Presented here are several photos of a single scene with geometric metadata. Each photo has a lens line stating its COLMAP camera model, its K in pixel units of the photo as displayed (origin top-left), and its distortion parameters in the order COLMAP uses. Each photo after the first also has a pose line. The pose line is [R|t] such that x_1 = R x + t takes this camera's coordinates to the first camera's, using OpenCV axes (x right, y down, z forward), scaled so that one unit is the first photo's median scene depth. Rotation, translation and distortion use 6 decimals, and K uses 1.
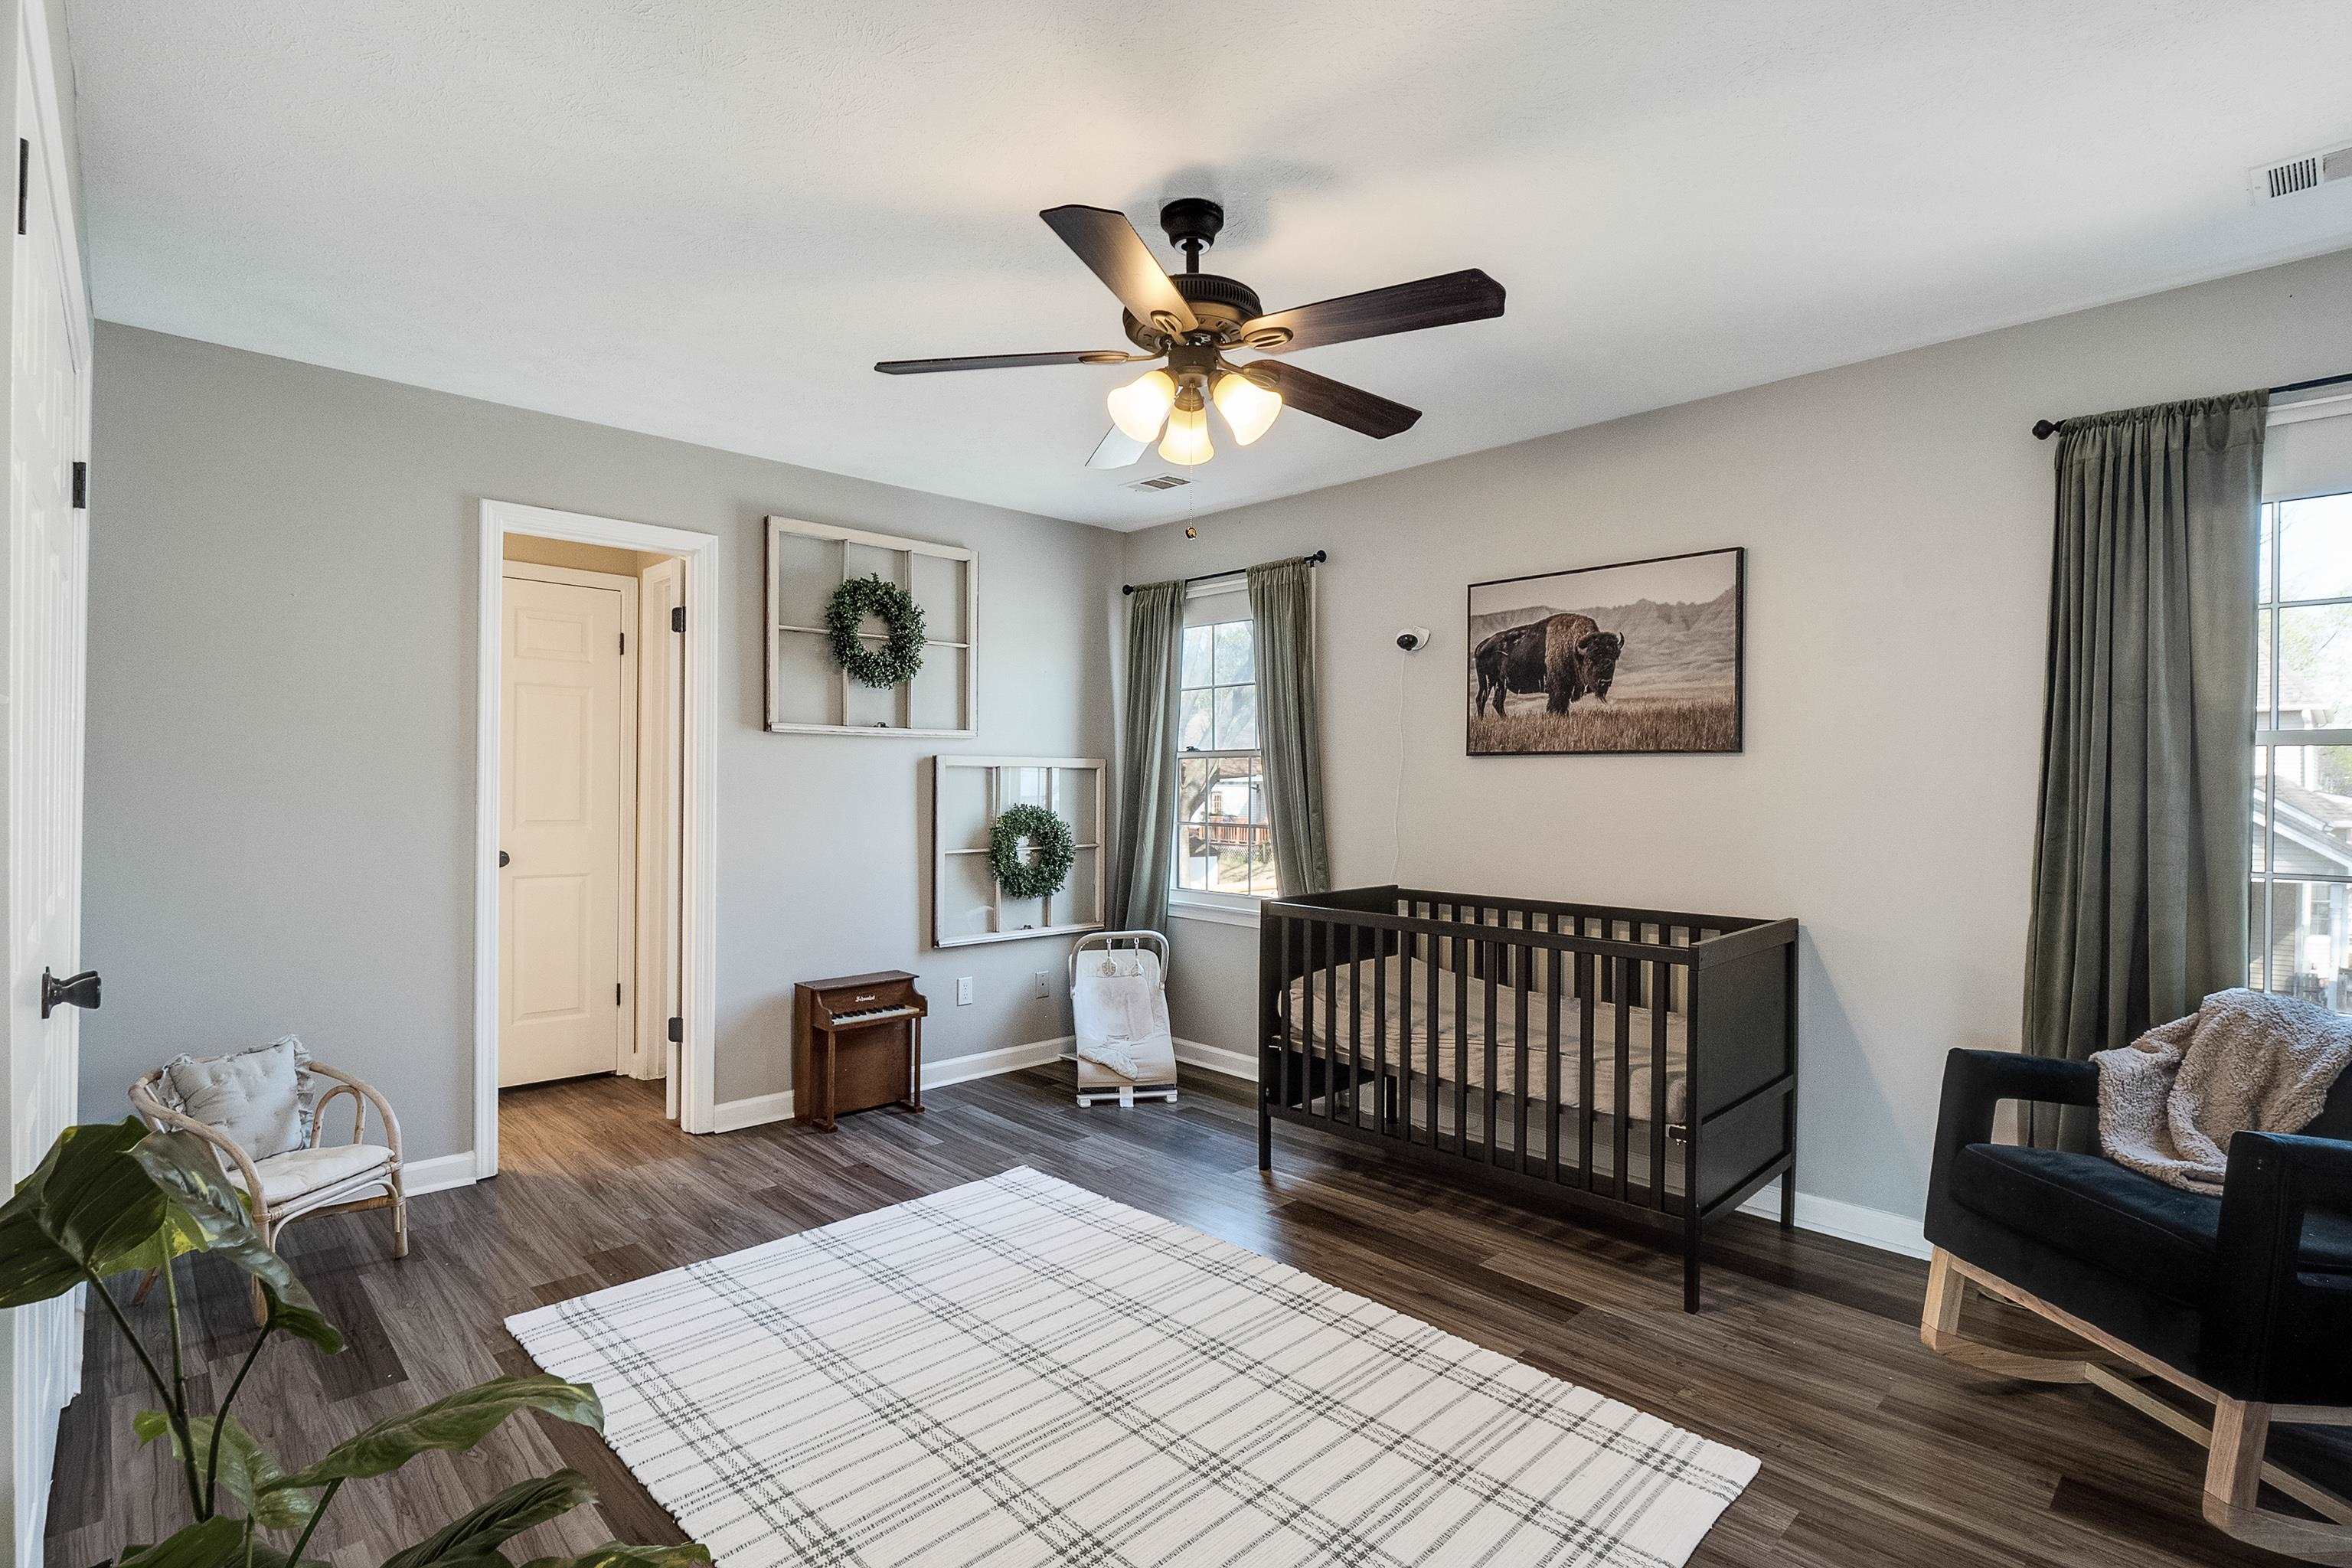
lens RADIAL K [[1138.7, 0, 1174.3], [0, 1138.7, 778.6], [0, 0, 1]] dist [-0.005470, -0.000730]
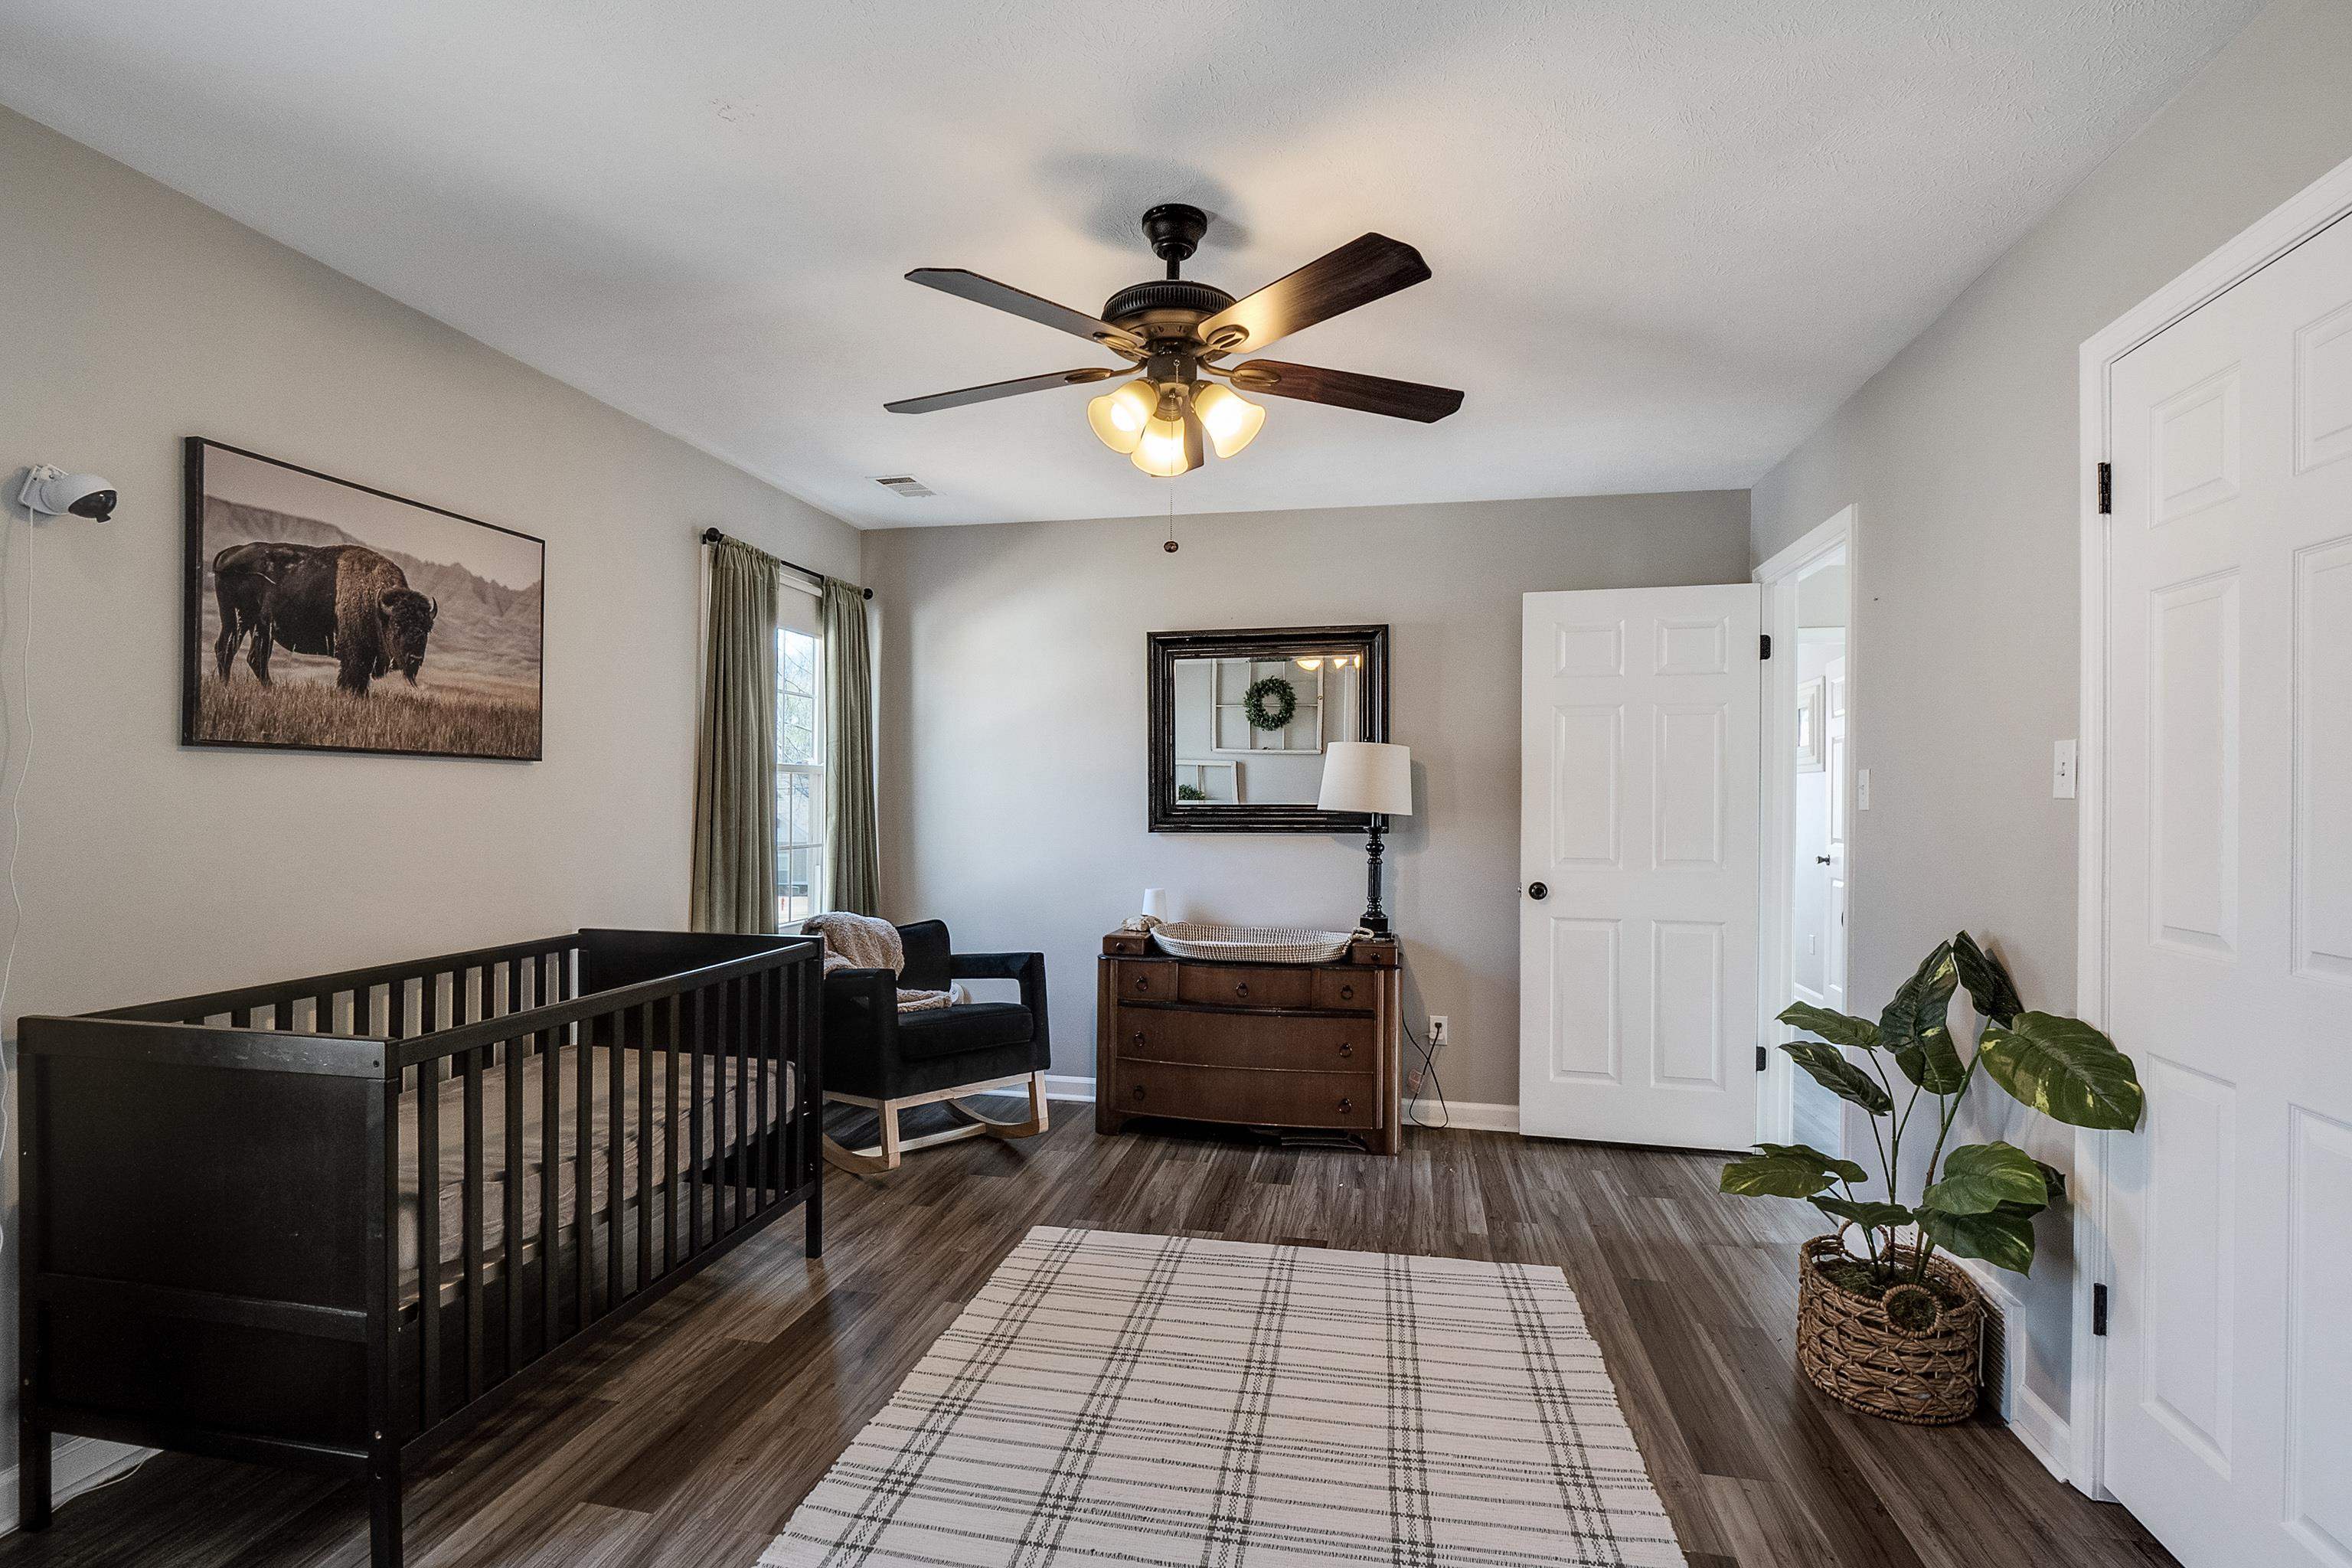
lens RADIAL K [[1138.7, 0, 1171.0], [0, 1138.7, 800.1], [0, 0, 1]] dist [-0.005470, -0.000730]
pose [[-0.574143, -0.012559, 0.818659, -0.533122], [-0.013104, 0.999895, 0.006149, -0.003486], [-0.818650, -0.007198, -0.574247, 1.058925]]
